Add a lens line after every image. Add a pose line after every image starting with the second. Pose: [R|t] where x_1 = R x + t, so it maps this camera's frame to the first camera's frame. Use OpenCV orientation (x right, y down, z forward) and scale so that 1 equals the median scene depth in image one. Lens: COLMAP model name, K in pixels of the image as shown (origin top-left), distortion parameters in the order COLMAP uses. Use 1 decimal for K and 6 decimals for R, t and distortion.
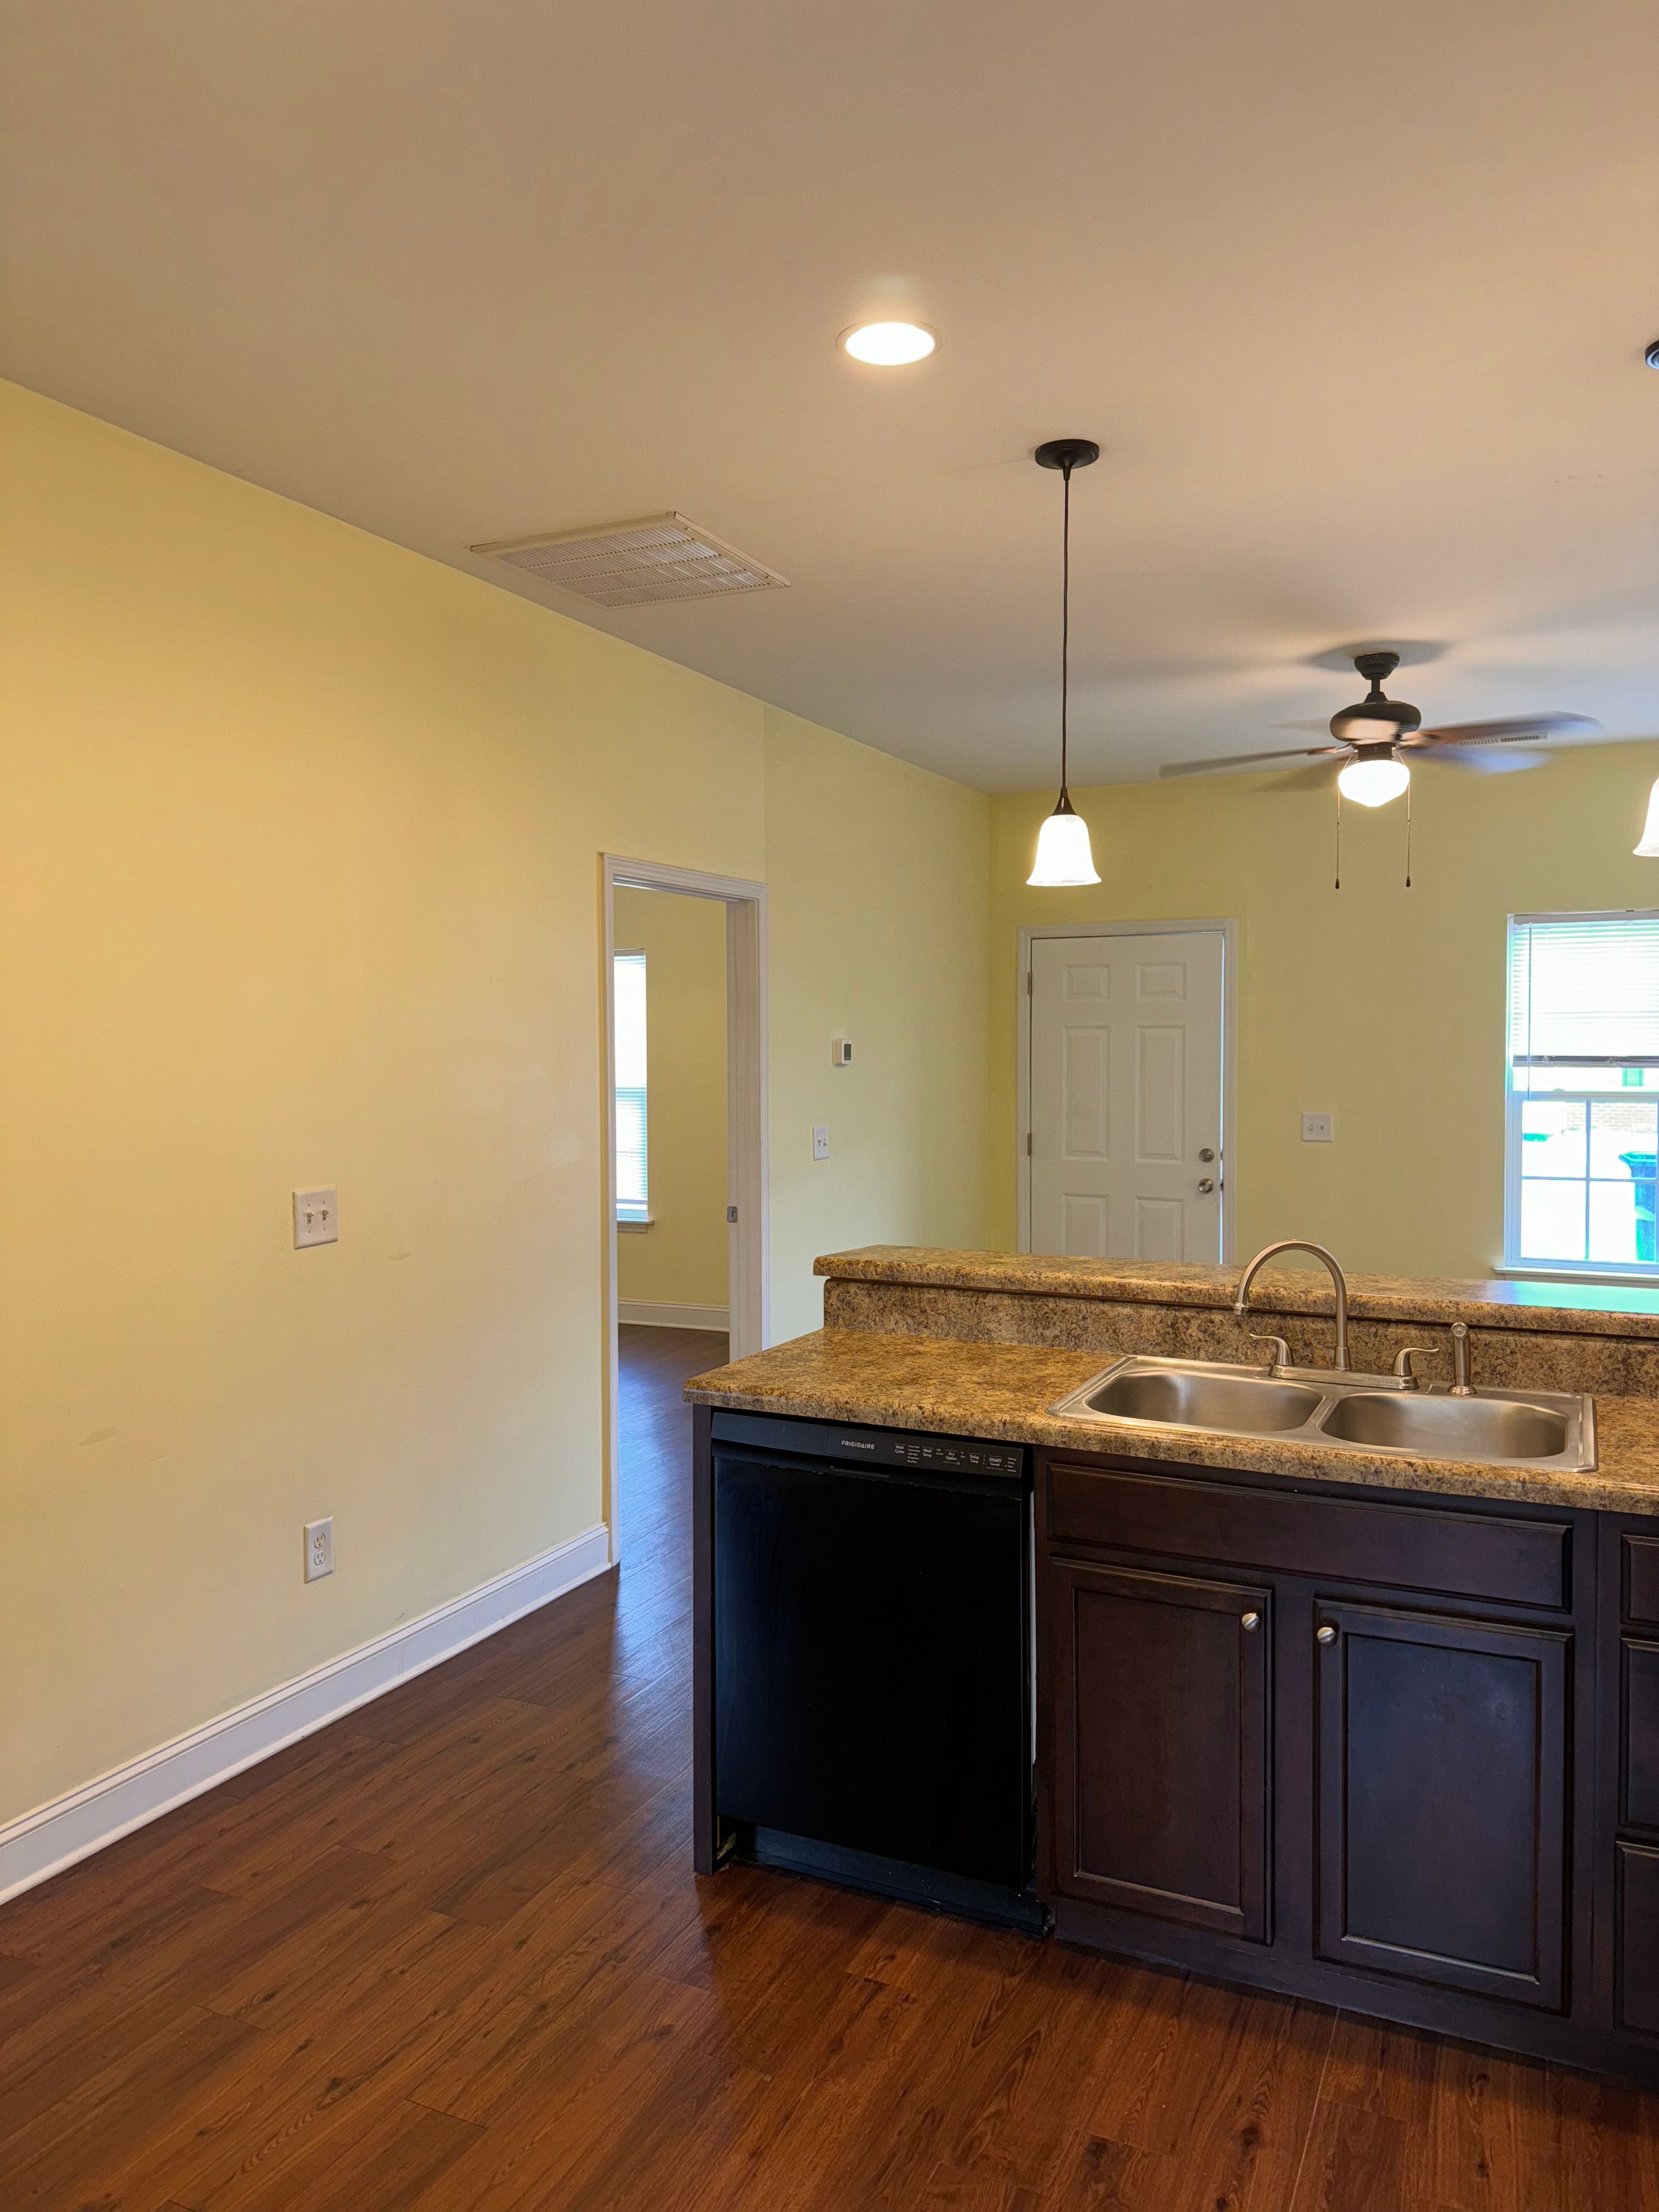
lens RADIAL K [[1562.8, 0, 830.6], [0, 1562.8, 1093.5], [0, 0, 1]] dist [0.065190, -0.065615]
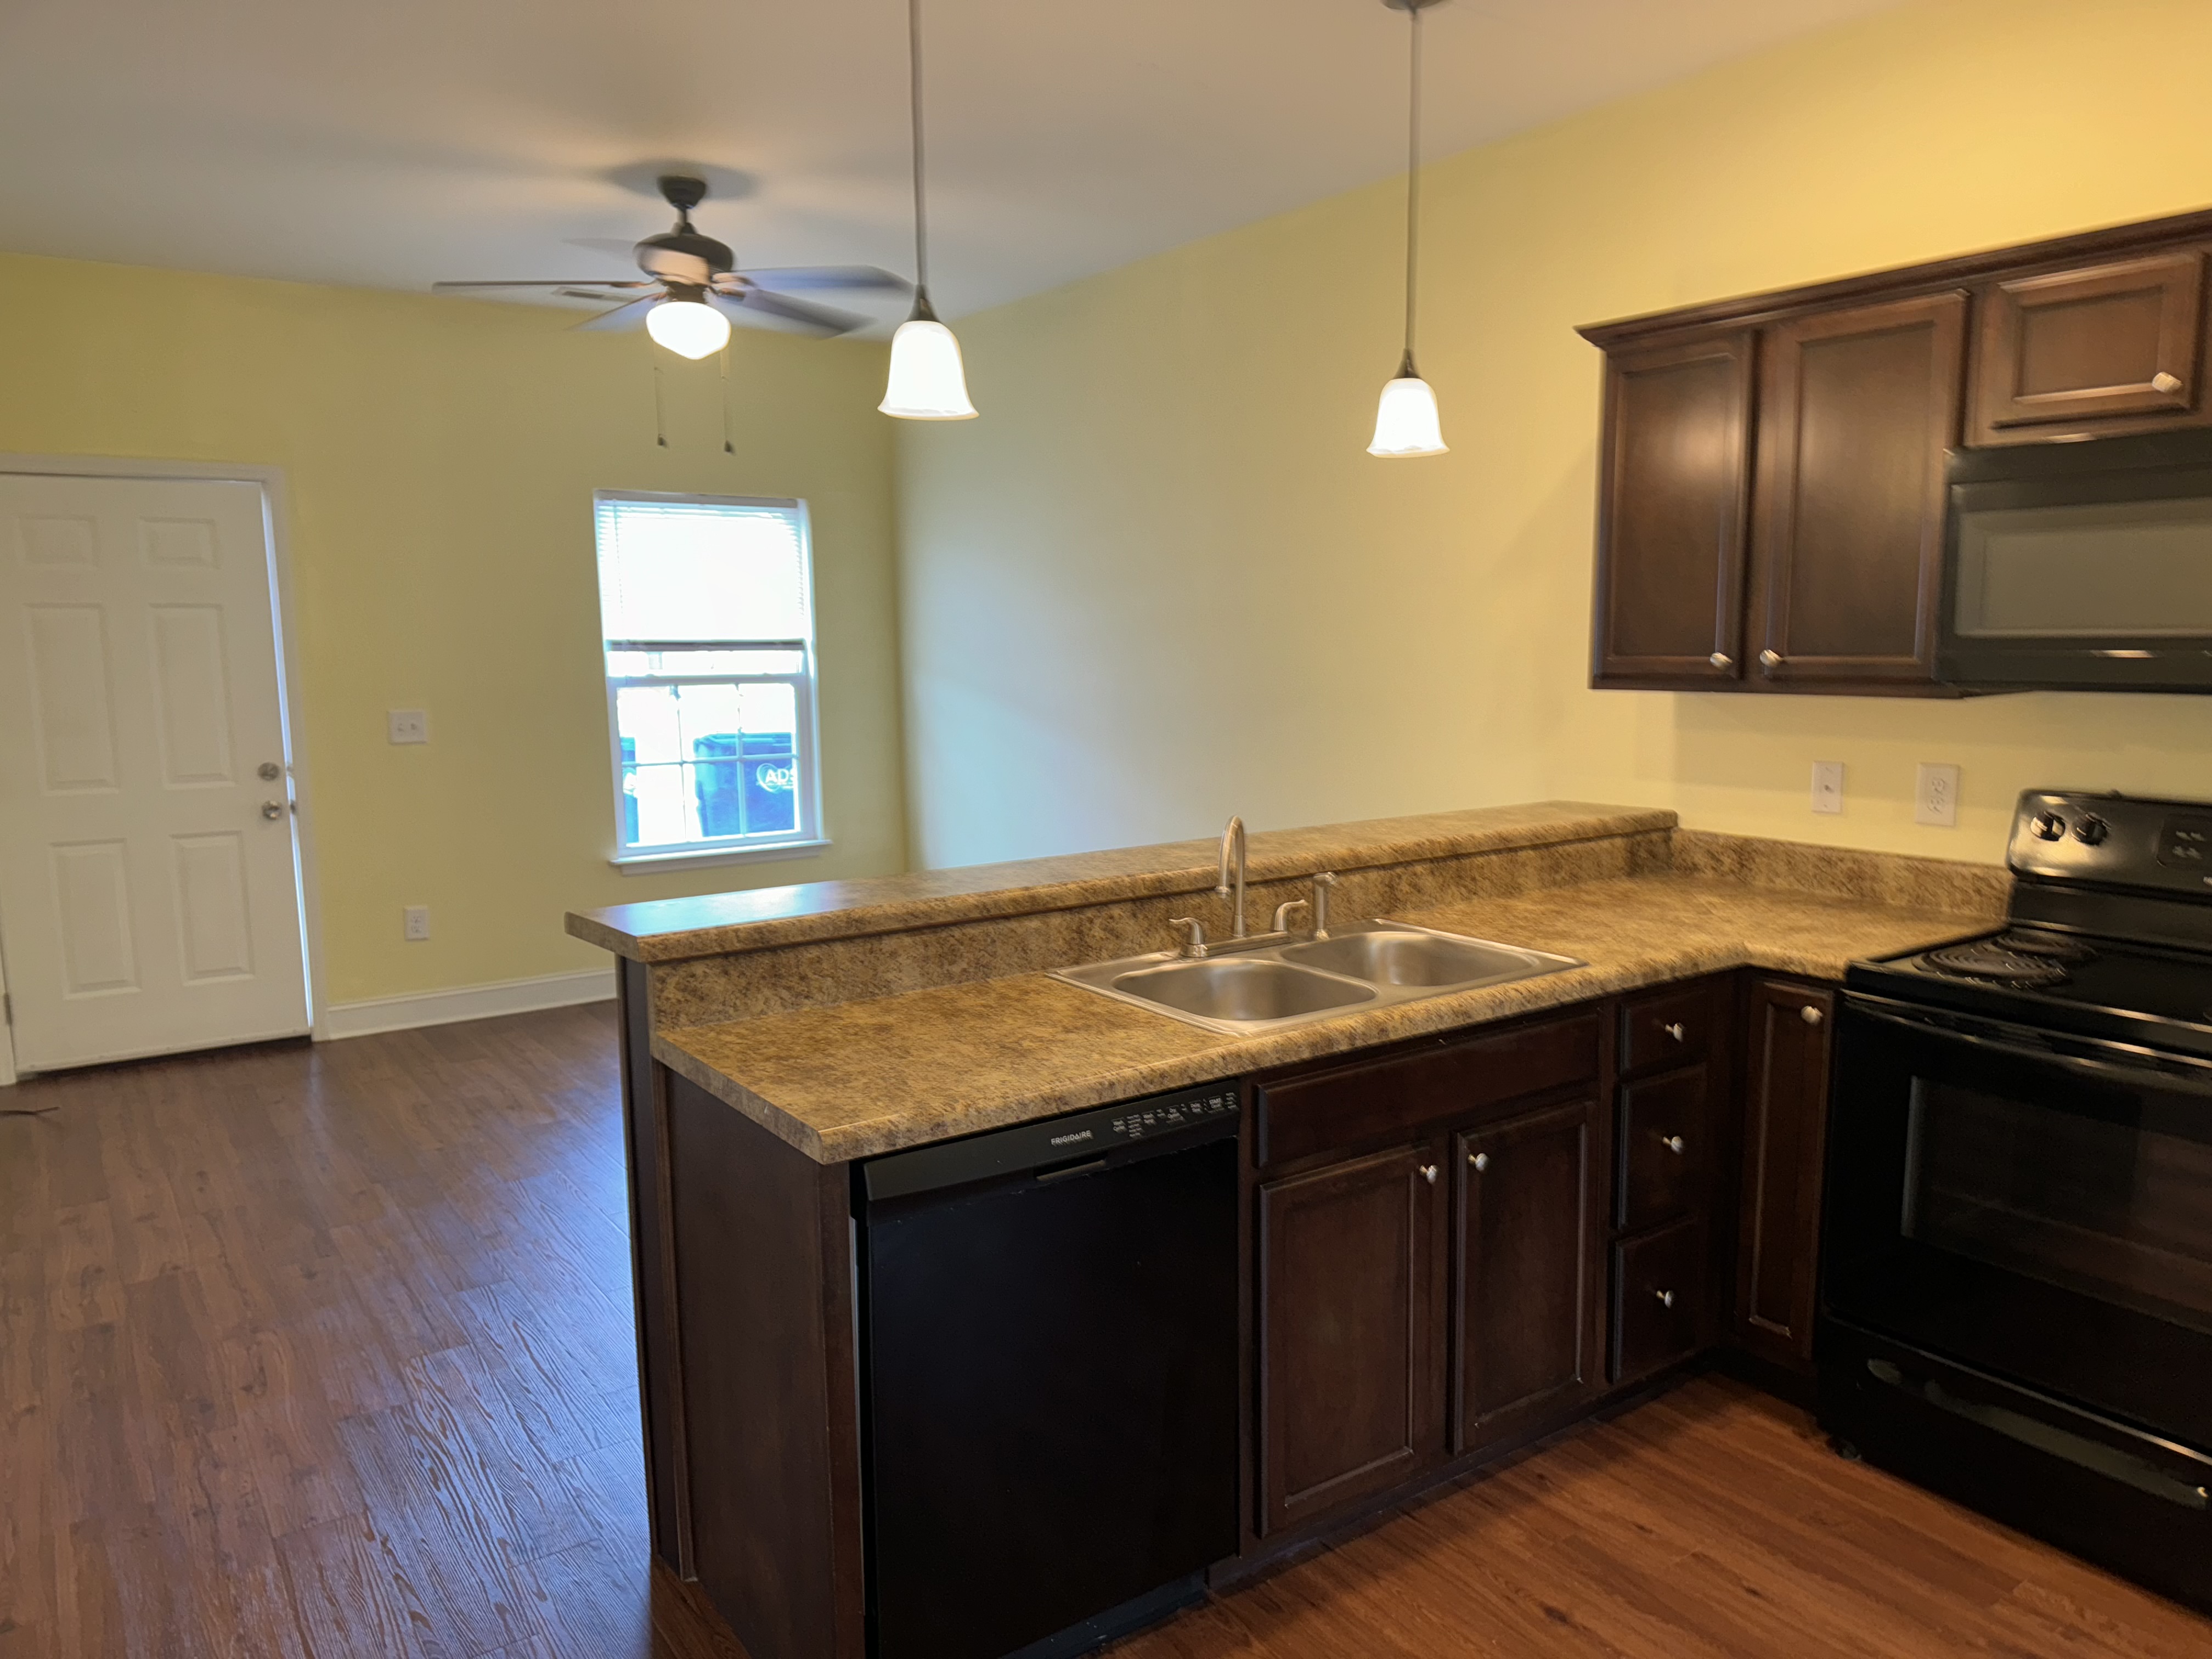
lens RADIAL K [[1562.8, 0, 1146.9], [0, 1562.8, 854.1], [0, 0, 1]] dist [0.065190, -0.065615]
pose [[0.487577, -0.130321, 0.863299, -0.513141], [0.038625, 0.991049, 0.127791, -0.009666], [-0.872225, -0.028963, 0.488246, 0.498686]]
